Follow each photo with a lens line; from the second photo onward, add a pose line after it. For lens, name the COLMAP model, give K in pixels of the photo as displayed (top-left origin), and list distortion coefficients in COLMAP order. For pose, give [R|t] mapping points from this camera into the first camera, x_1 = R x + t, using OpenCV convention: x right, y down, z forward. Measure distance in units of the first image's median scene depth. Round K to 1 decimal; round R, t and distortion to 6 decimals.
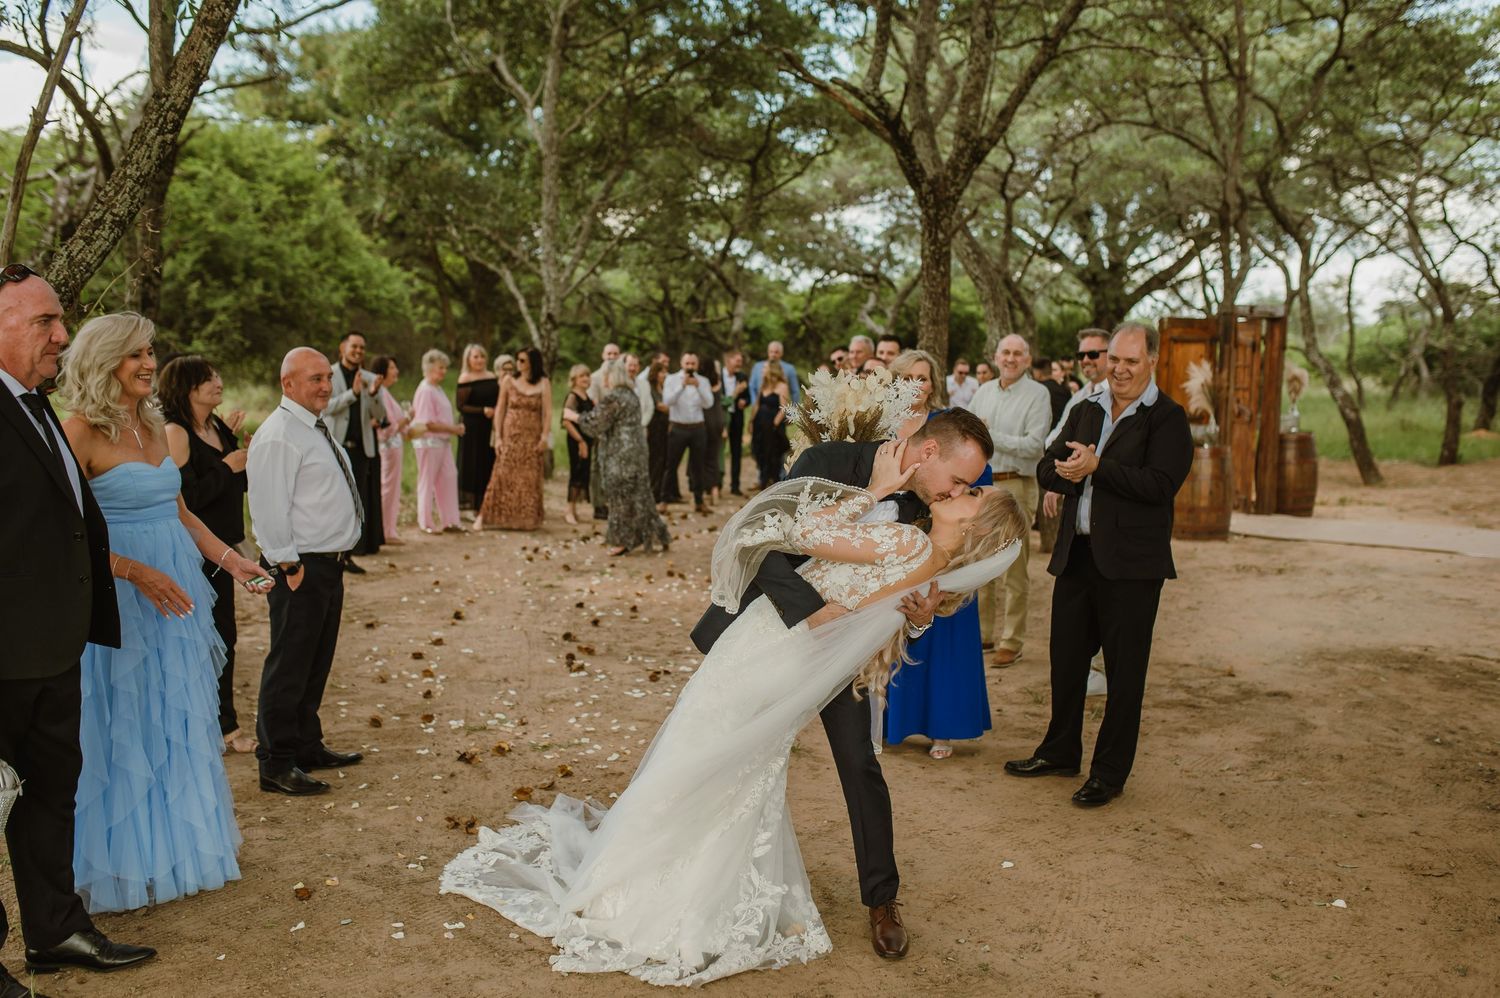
lens RADIAL K [[1519.1, 0, 767.1], [0, 1519.1, 497.4], [0, 0, 1]] dist [0.102405, 0.015718]
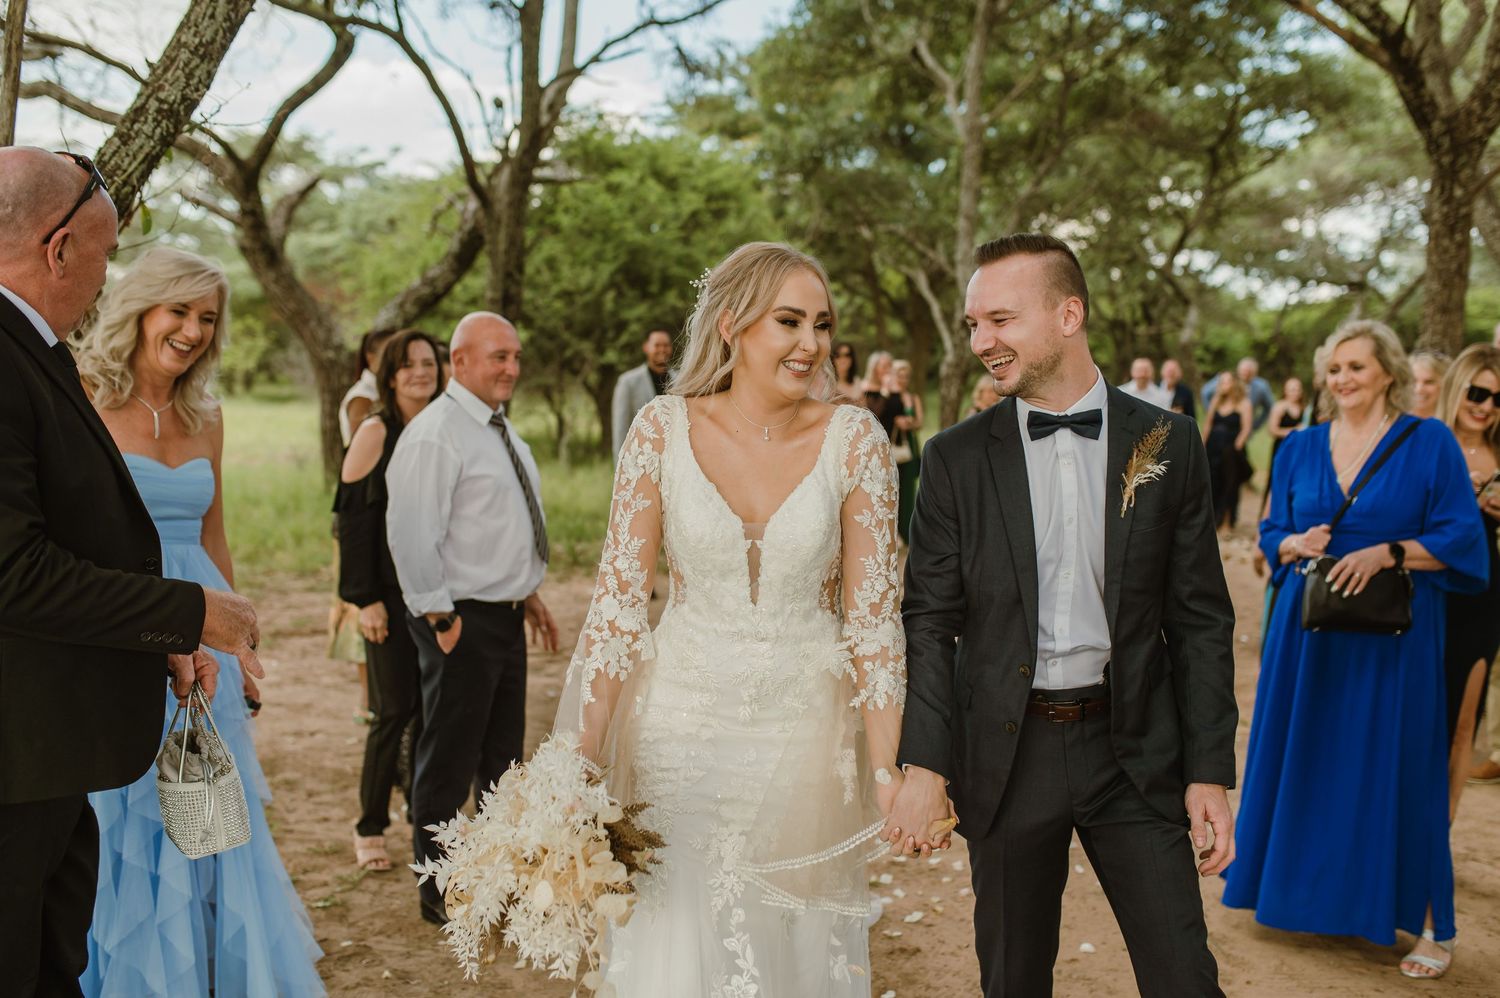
lens RADIAL K [[1496.8, 0, 756.0], [0, 1496.8, 485.4], [0, 0, 1]] dist [0.005205, 0.138897]
pose [[0.952094, 0.031556, -0.304172, 0.010110], [-0.038955, 0.999074, -0.018287, -0.002661], [0.303313, 0.029260, 0.952442, 0.118089]]
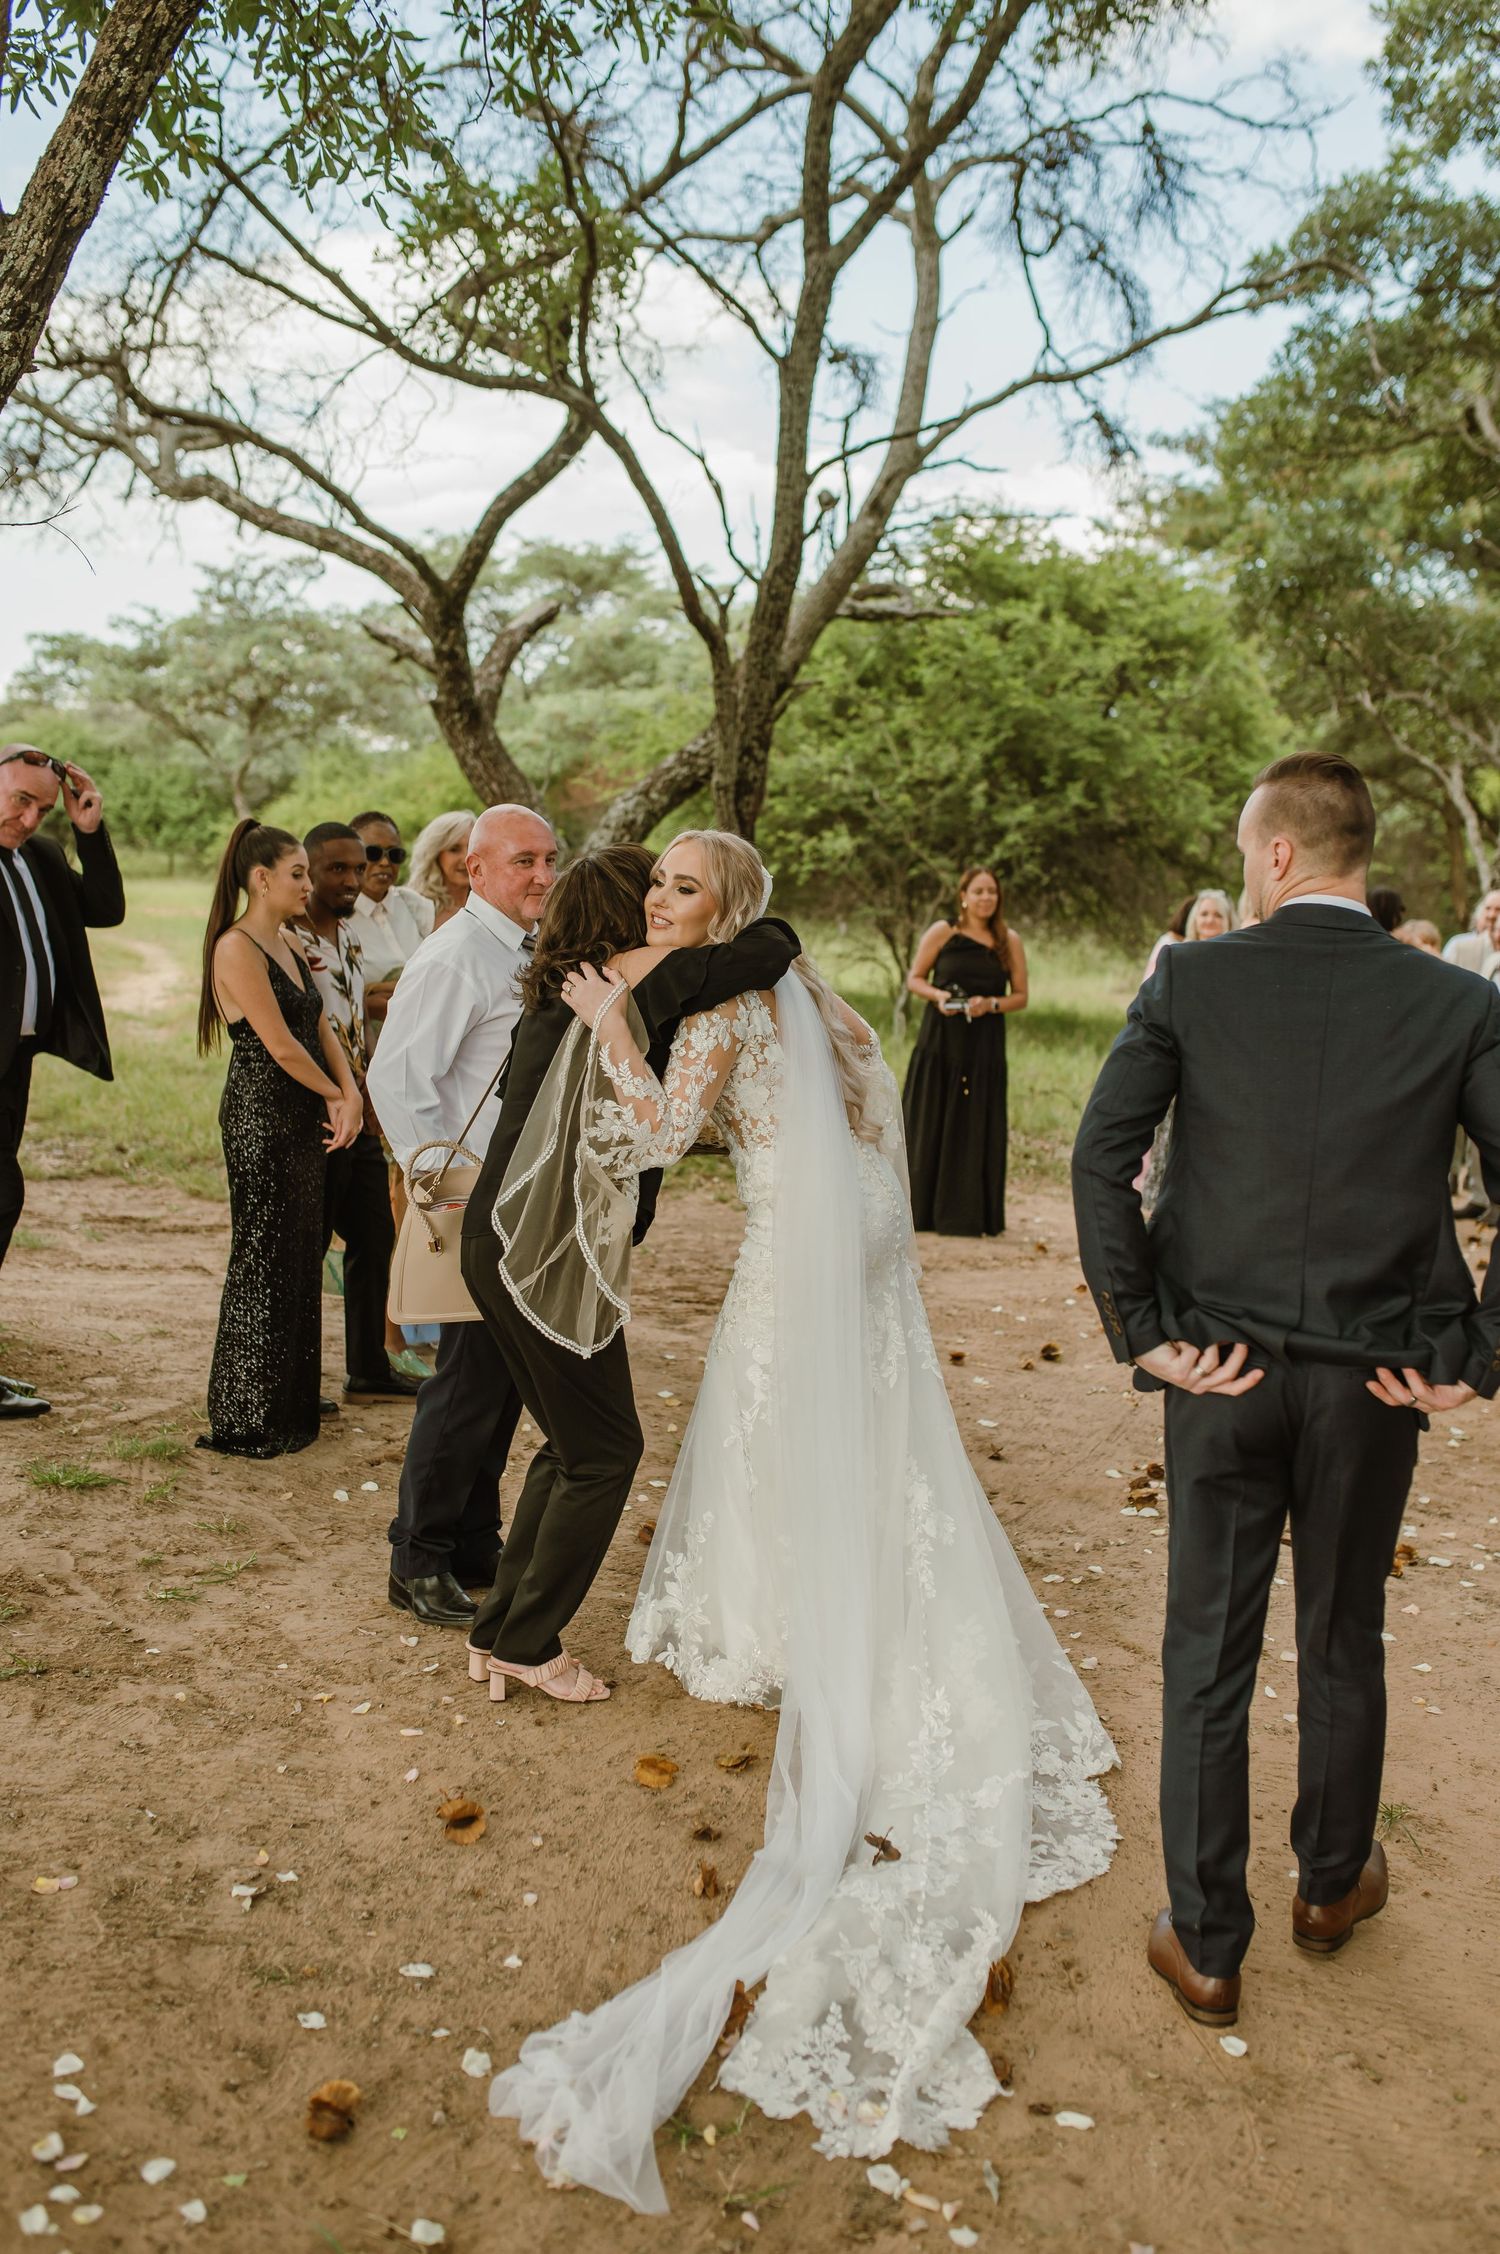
lens RADIAL K [[2227.8, 0, 750.0], [0, 2227.8, 1127.0], [0, 0, 1]] dist [0.016567, 0.022792]
pose [[0.843080, 0.101620, -0.528100, 0.059244], [-0.104879, 0.994198, 0.023876, -0.005842], [0.527462, 0.035257, 0.848846, 0.138238]]
